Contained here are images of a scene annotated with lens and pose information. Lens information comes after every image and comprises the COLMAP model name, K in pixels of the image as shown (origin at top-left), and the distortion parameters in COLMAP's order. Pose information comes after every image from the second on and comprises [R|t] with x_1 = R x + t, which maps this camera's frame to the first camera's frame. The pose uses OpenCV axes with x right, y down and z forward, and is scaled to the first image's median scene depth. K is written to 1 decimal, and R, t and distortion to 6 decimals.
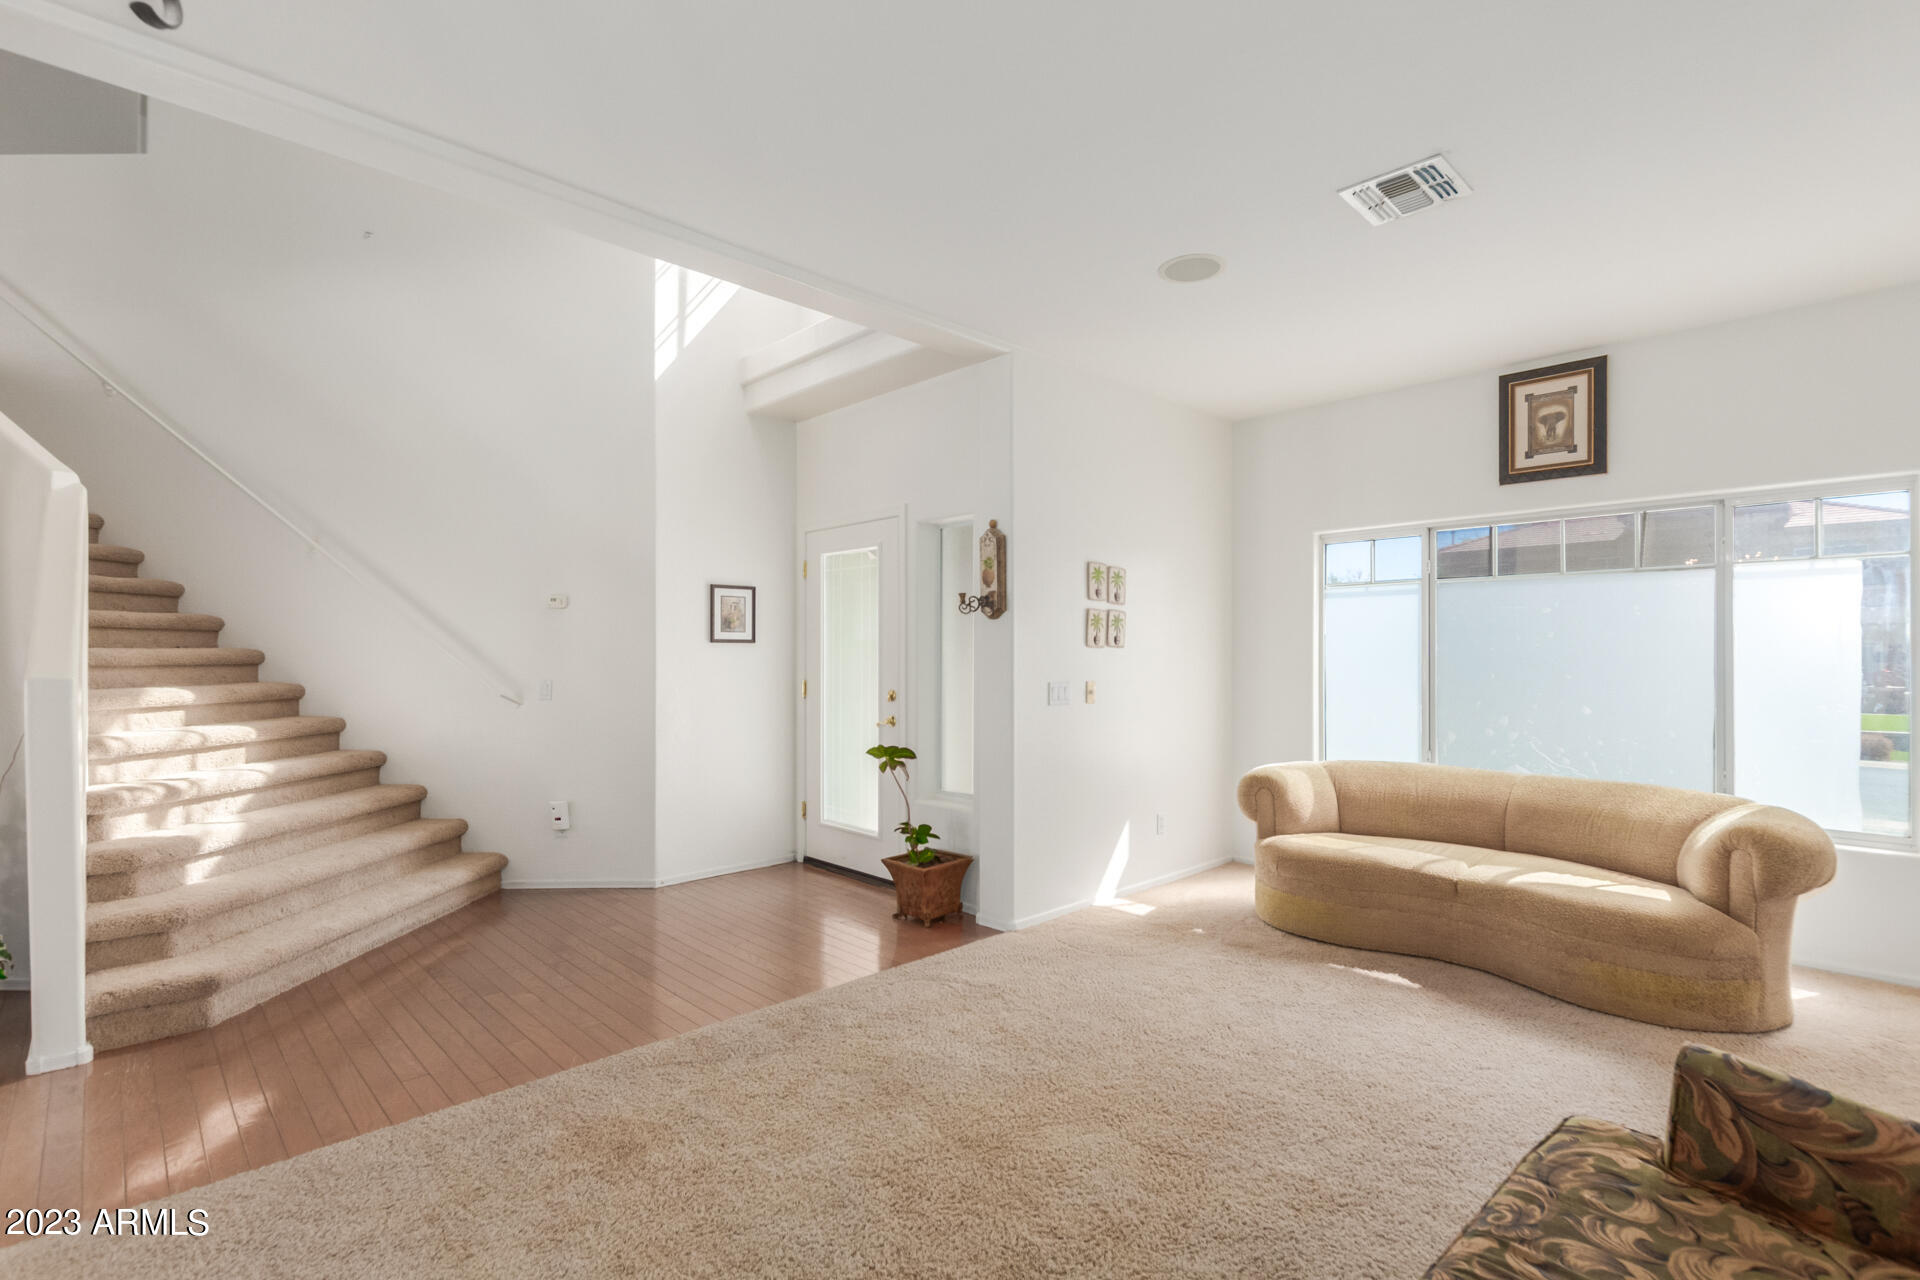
lens RADIAL K [[895.4, 0, 963.6], [0, 895.4, 661.5], [0, 0, 1]] dist [0.002996, 0.000179]
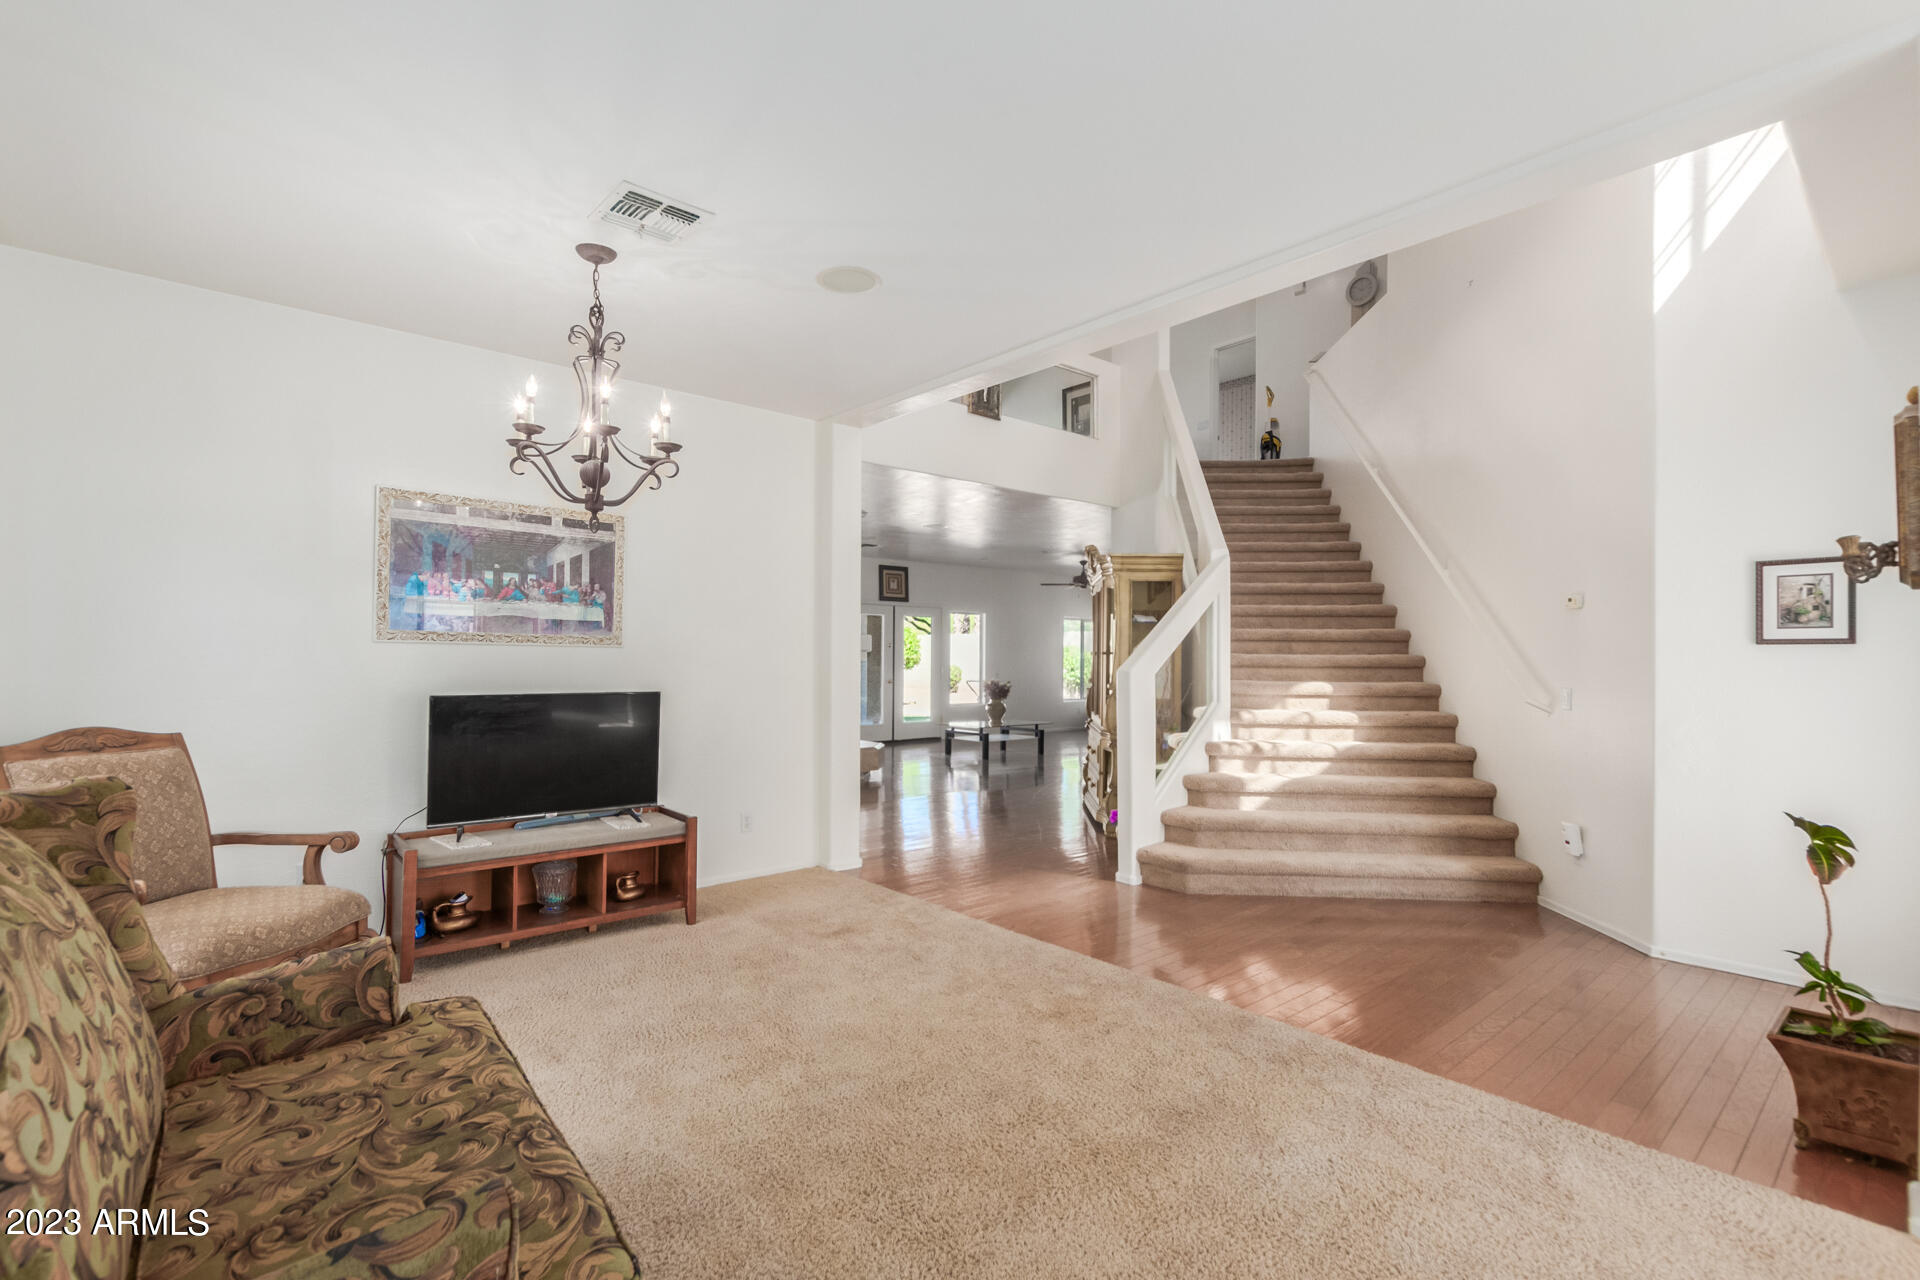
lens RADIAL K [[887.4, 0, 960.8], [0, 887.4, 648.8], [0, 0, 1]] dist [0.002030, -0.000222]
pose [[-0.058374, -0.008579, -0.998258, 0.503591], [-0.010215, 0.999916, -0.007996, -0.006099], [0.998243, 0.009730, -0.058457, 0.458546]]
